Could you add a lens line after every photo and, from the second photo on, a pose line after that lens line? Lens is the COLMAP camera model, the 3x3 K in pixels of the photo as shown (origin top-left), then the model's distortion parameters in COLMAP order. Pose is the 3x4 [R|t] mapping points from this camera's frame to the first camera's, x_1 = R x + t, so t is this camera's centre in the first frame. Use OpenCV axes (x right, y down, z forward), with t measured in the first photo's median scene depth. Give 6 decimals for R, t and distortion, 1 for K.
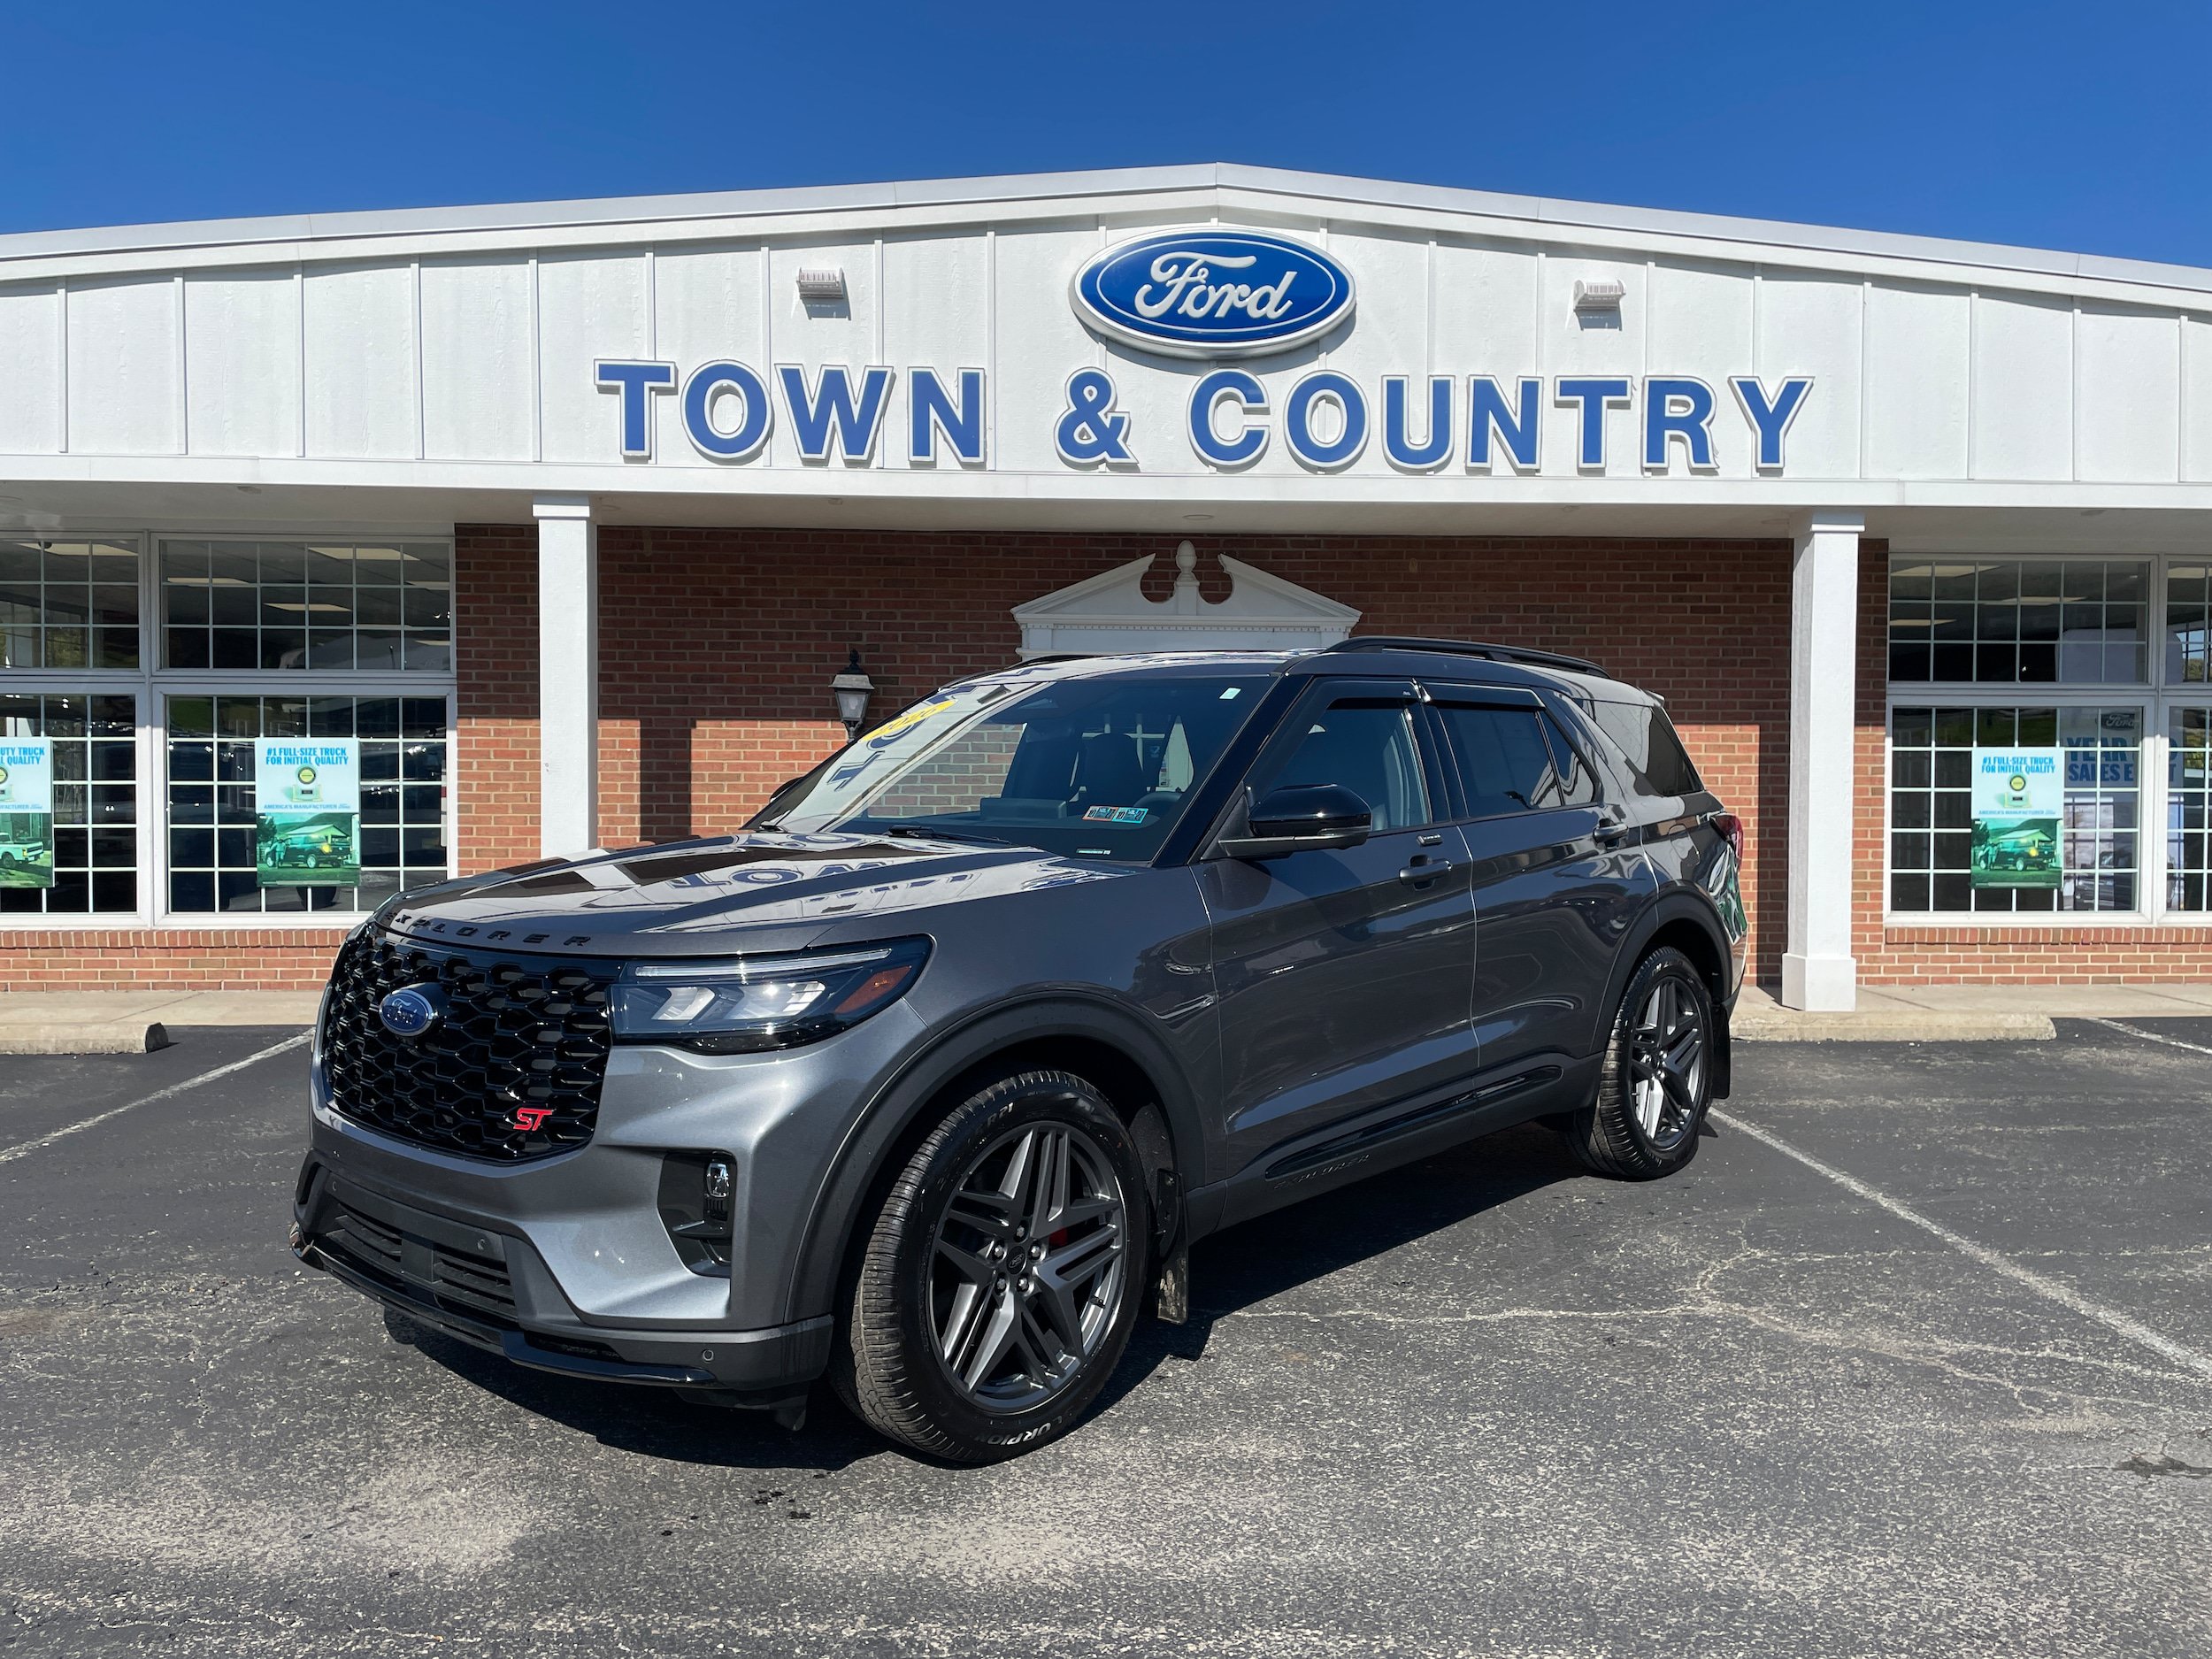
lens RADIAL K [[1700.0, 0, 1112.3], [0, 1700.0, 823.6], [0, 0, 1]] dist [0.088078, -0.118680]
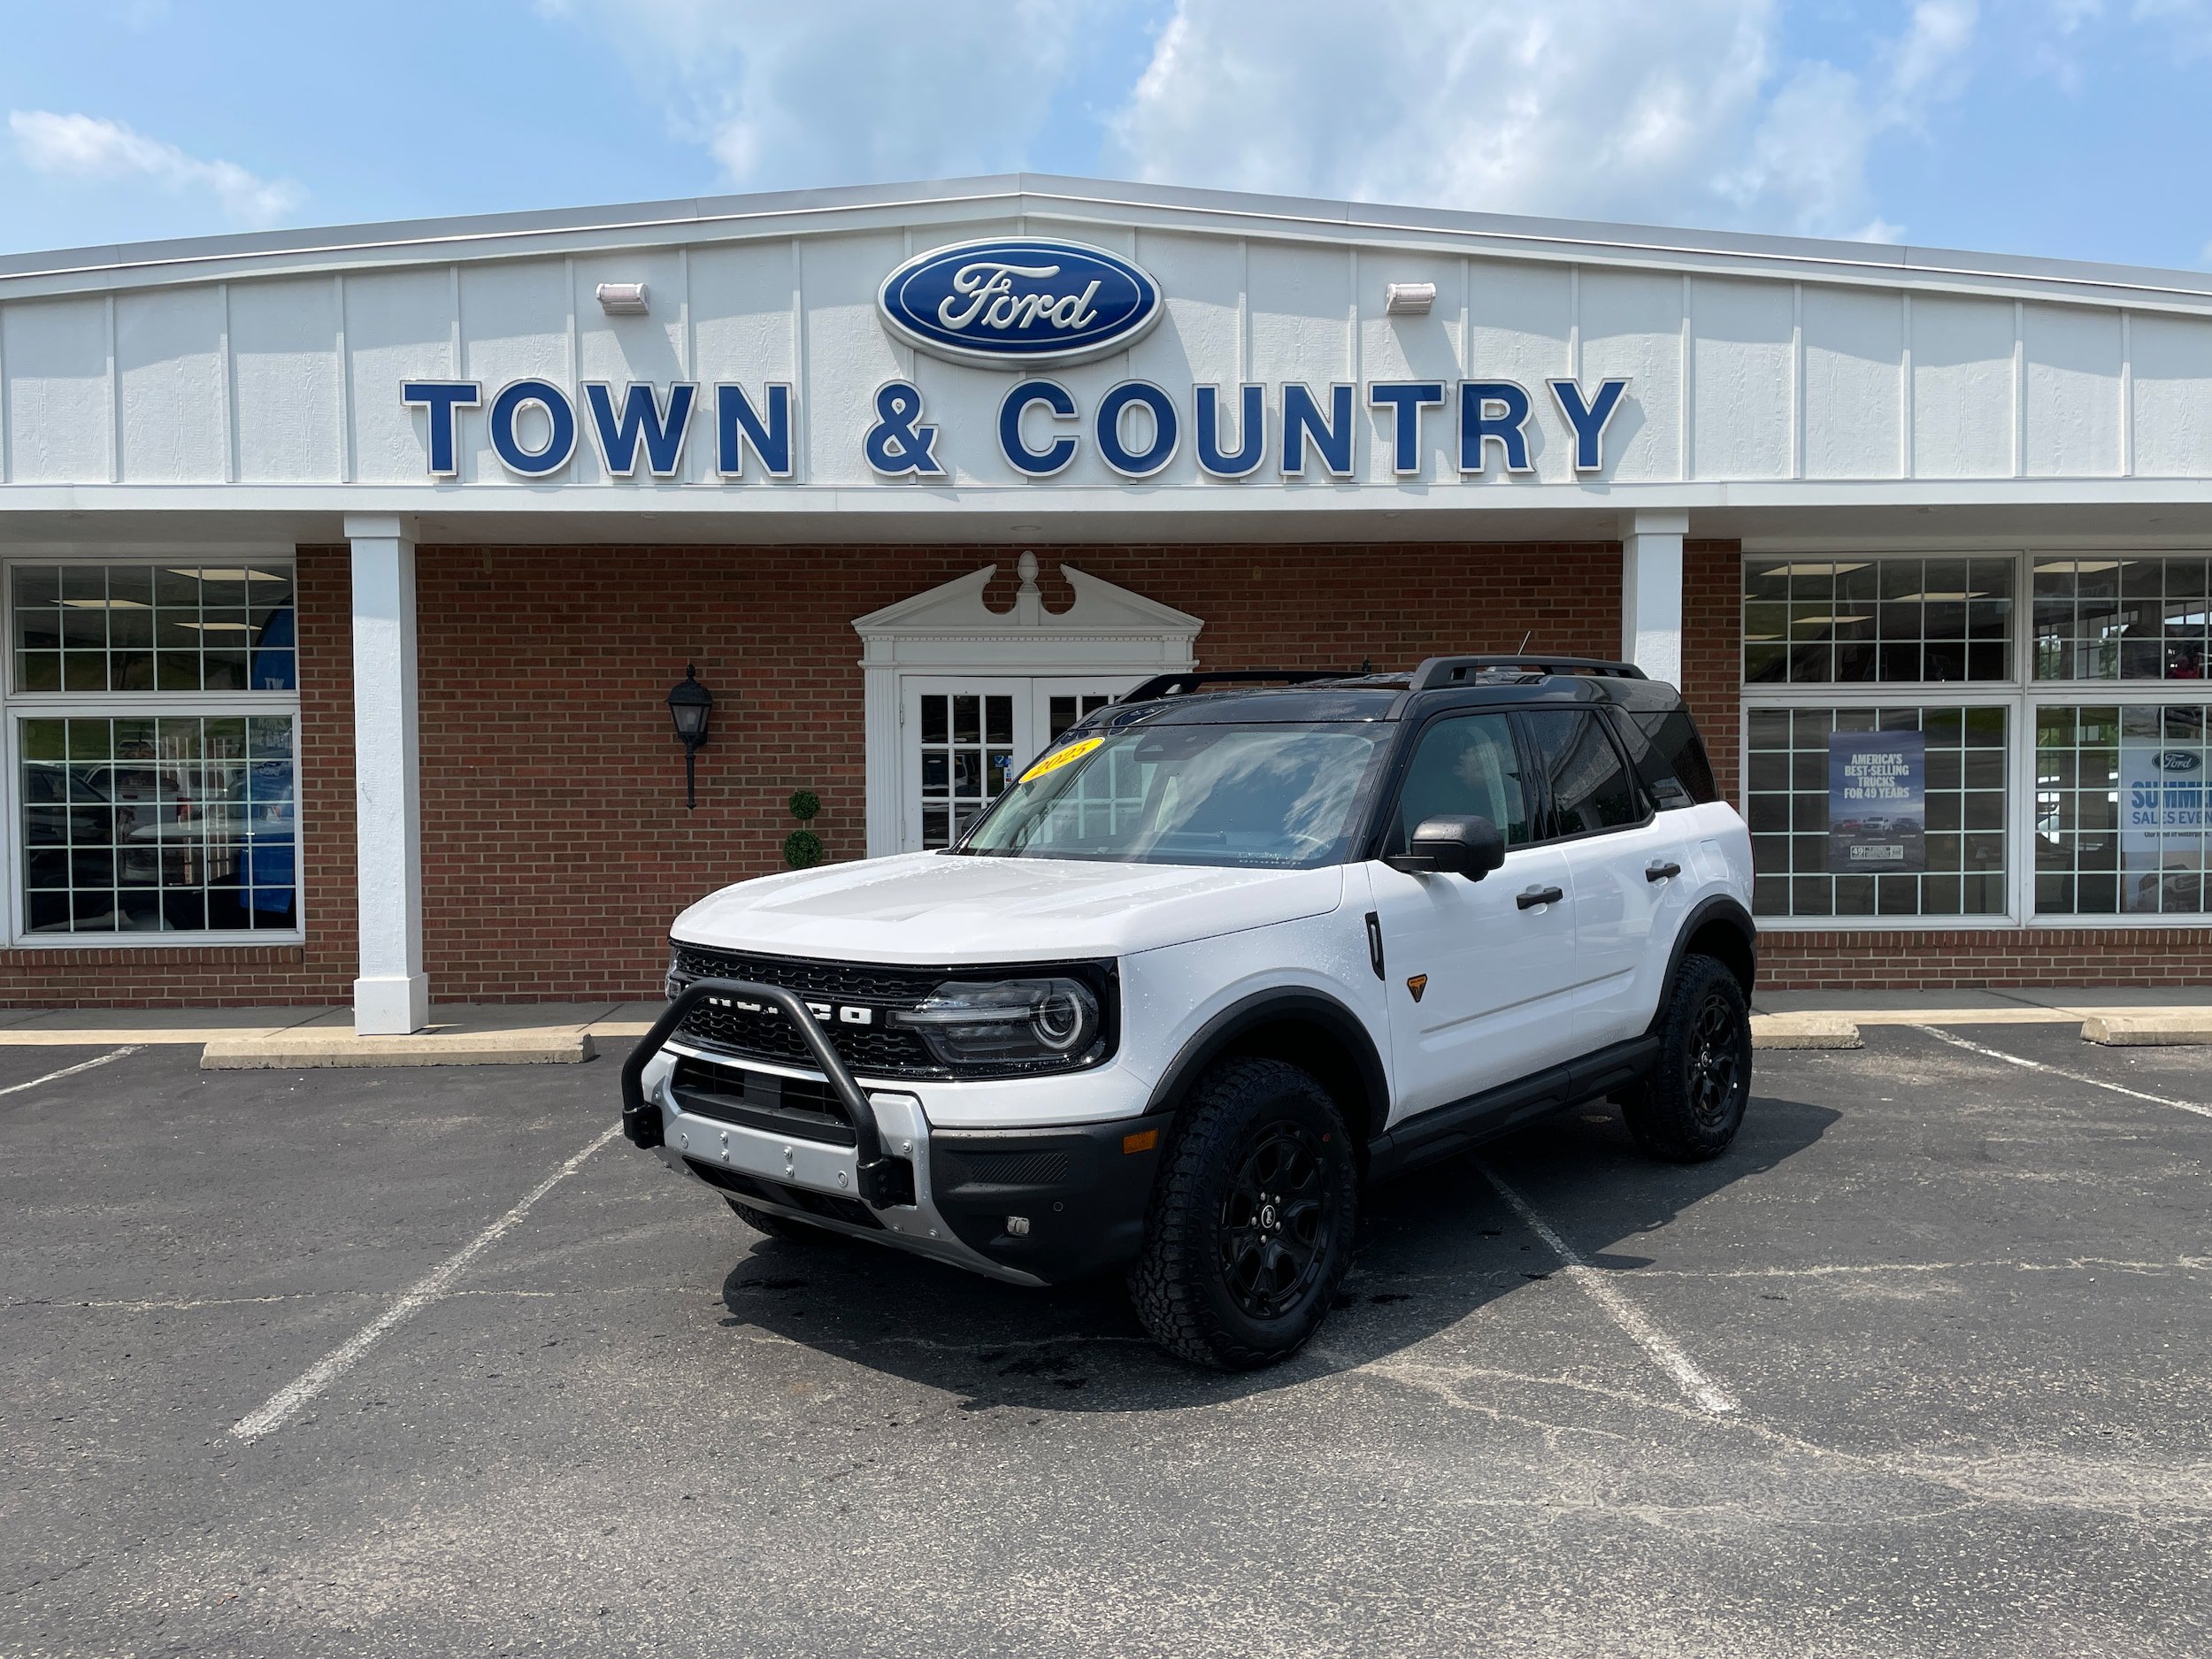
lens RADIAL K [[1700.0, 0, 1108.6], [0, 1700.0, 837.0], [0, 0, 1]] dist [0.088078, -0.118680]
pose [[0.999489, -0.009705, -0.030447, 0.134875], [0.009931, 0.999924, 0.007284, -0.006214], [0.030374, -0.007583, 0.999510, 0.003891]]
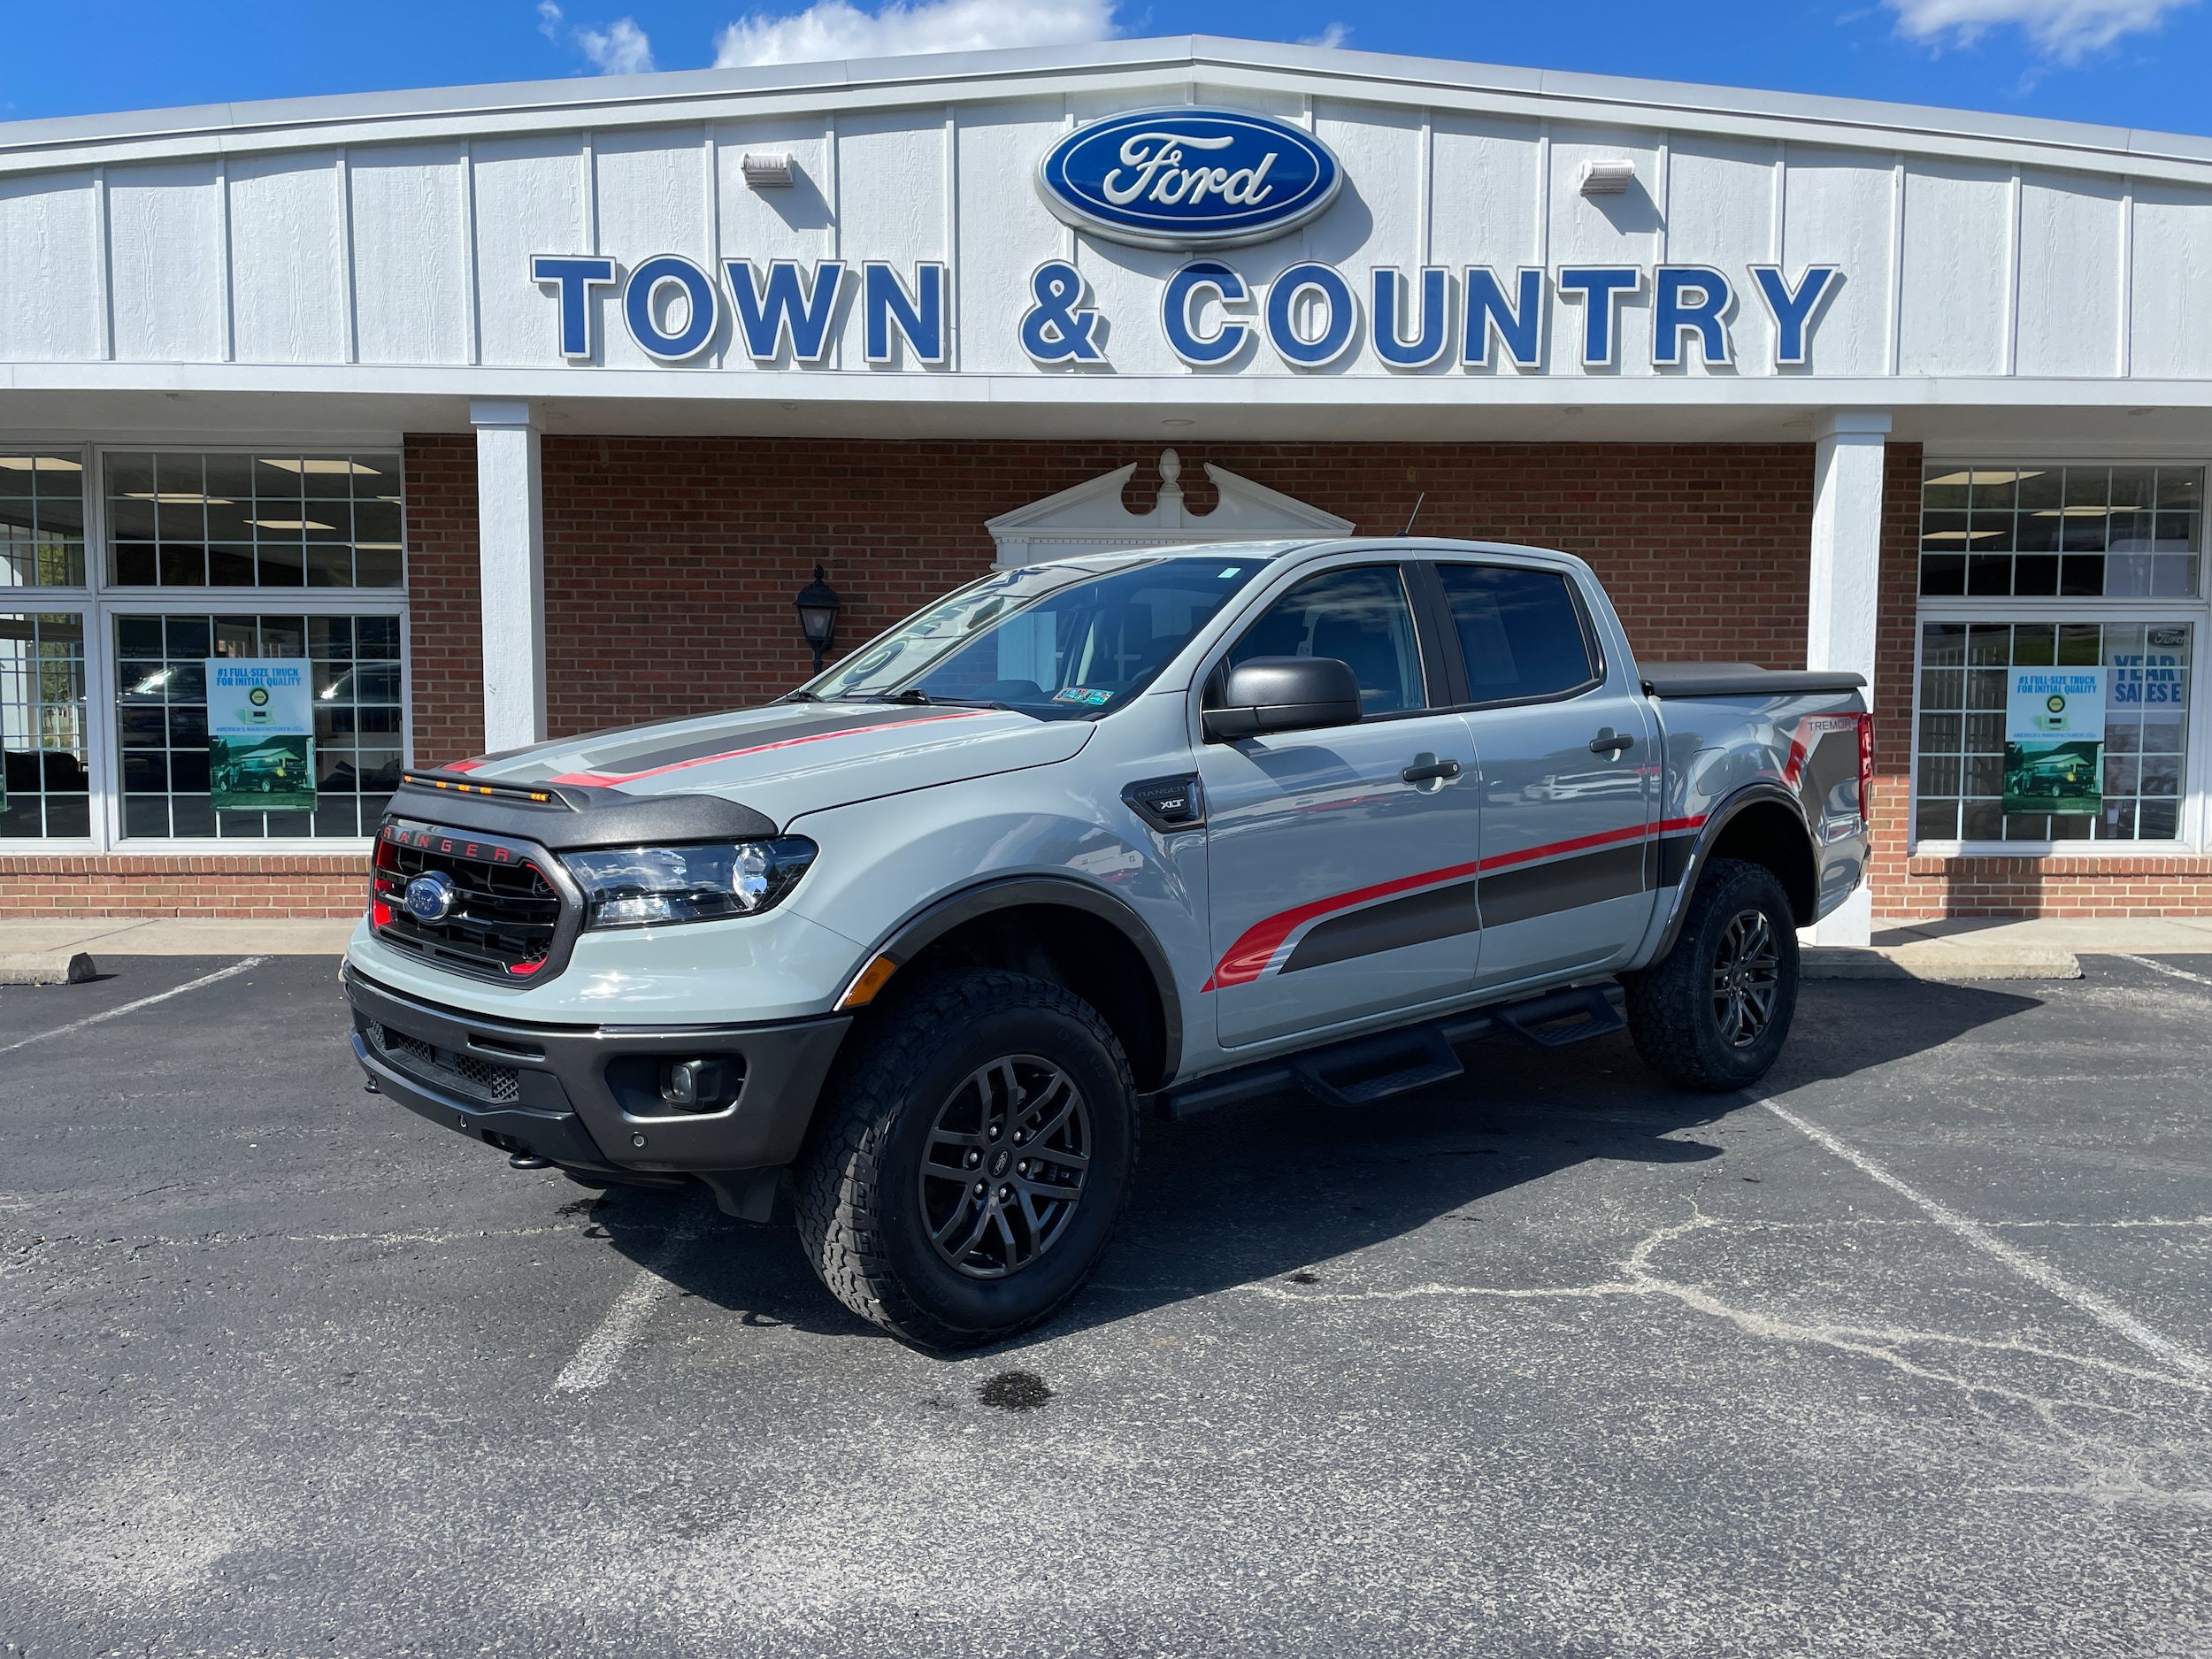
lens RADIAL K [[1700.0, 0, 1110.9], [0, 1700.0, 830.3], [0, 0, 1]] dist [0.088078, -0.118680]
pose [[0.999549, 0.001779, -0.029964, 0.044468], [-0.000328, 0.998830, 0.048356, -0.000204], [0.030015, -0.048325, 0.998381, 0.047923]]
